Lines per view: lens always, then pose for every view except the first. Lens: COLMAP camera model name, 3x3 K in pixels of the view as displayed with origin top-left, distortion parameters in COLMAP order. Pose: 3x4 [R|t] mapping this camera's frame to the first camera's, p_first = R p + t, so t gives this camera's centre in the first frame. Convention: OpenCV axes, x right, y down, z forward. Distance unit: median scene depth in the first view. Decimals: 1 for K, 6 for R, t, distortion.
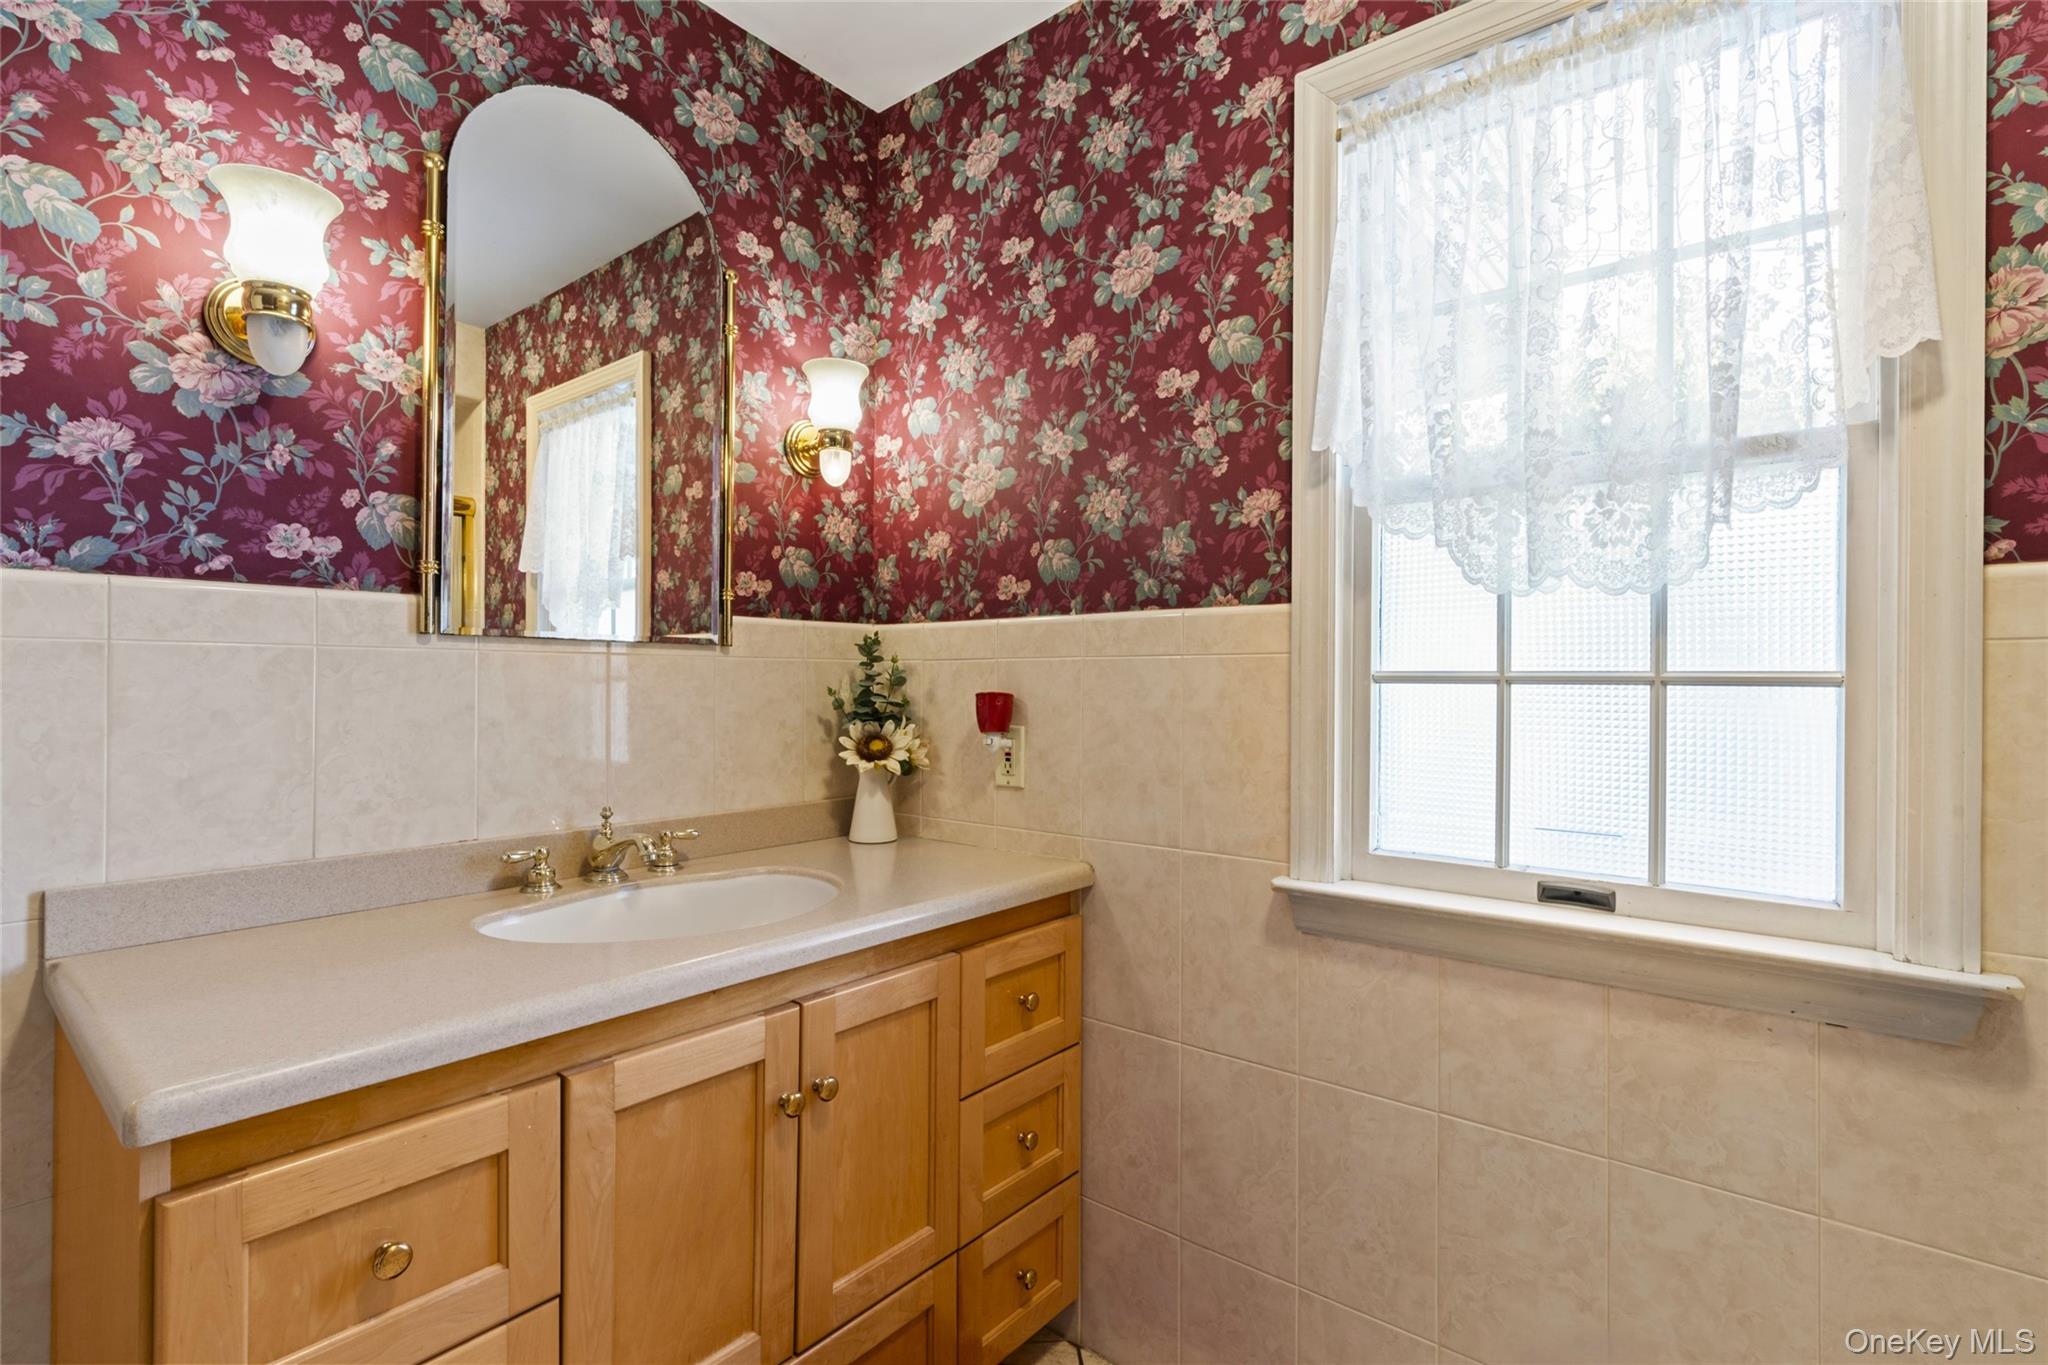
lens RADIAL K [[945.1, 0, 1029.6], [0, 945.1, 674.5], [0, 0, 1]] dist [-0.009795, 0.005548]
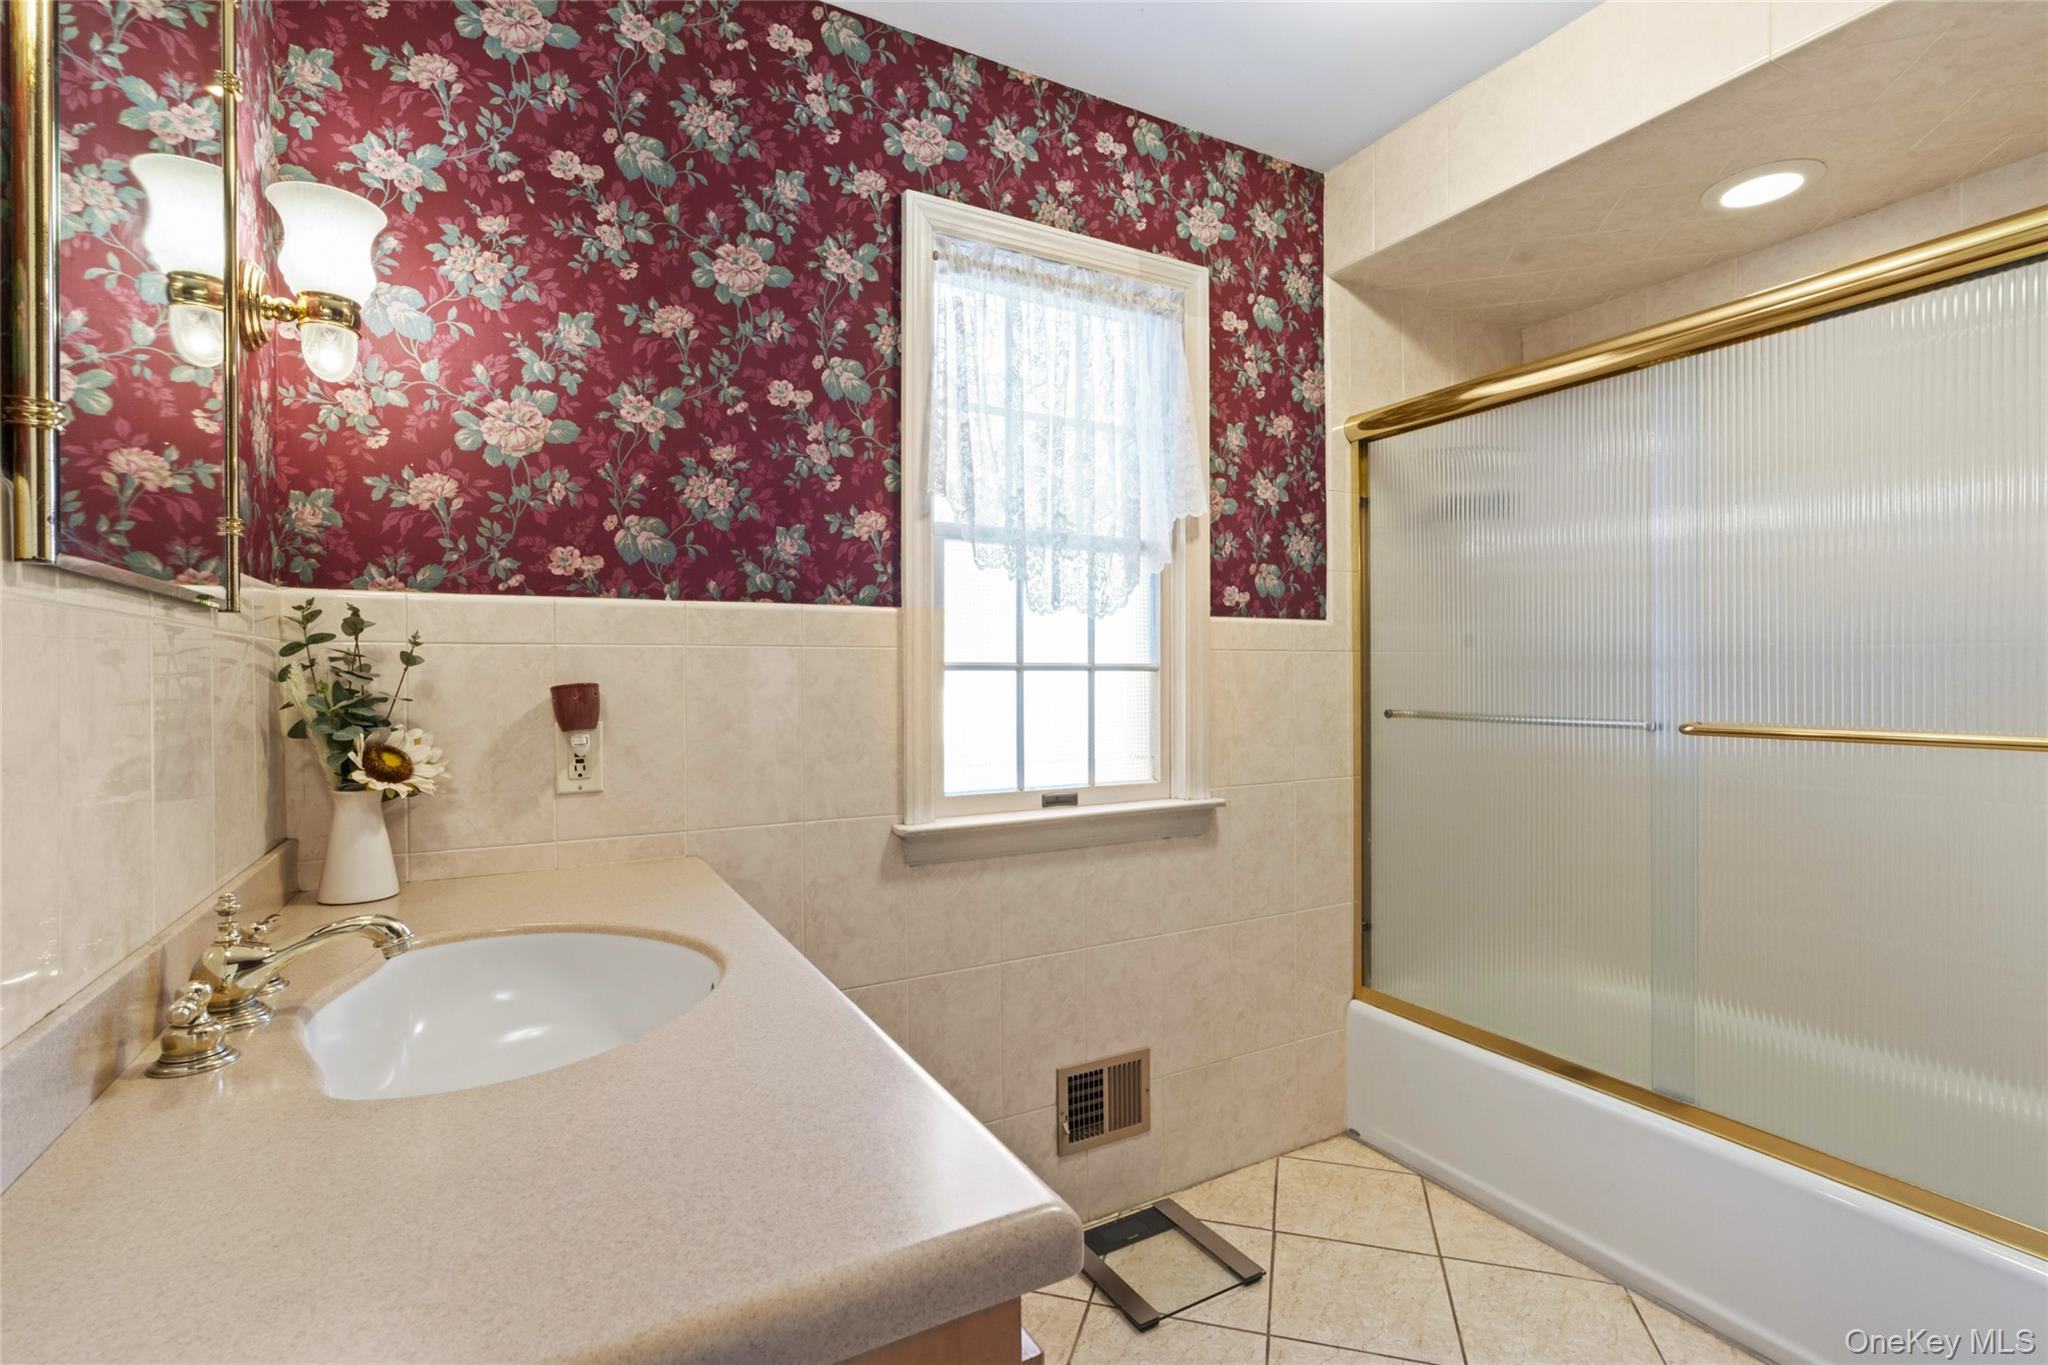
lens RADIAL K [[945.1, 0, 1026.7], [0, 945.1, 683.3], [0, 0, 1]] dist [-0.009795, 0.005548]
pose [[0.377693, -0.010079, 0.925876, -0.754648], [0.001211, 0.999945, 0.010391, 0.011627], [-0.925930, -0.002804, 0.377685, 0.336599]]
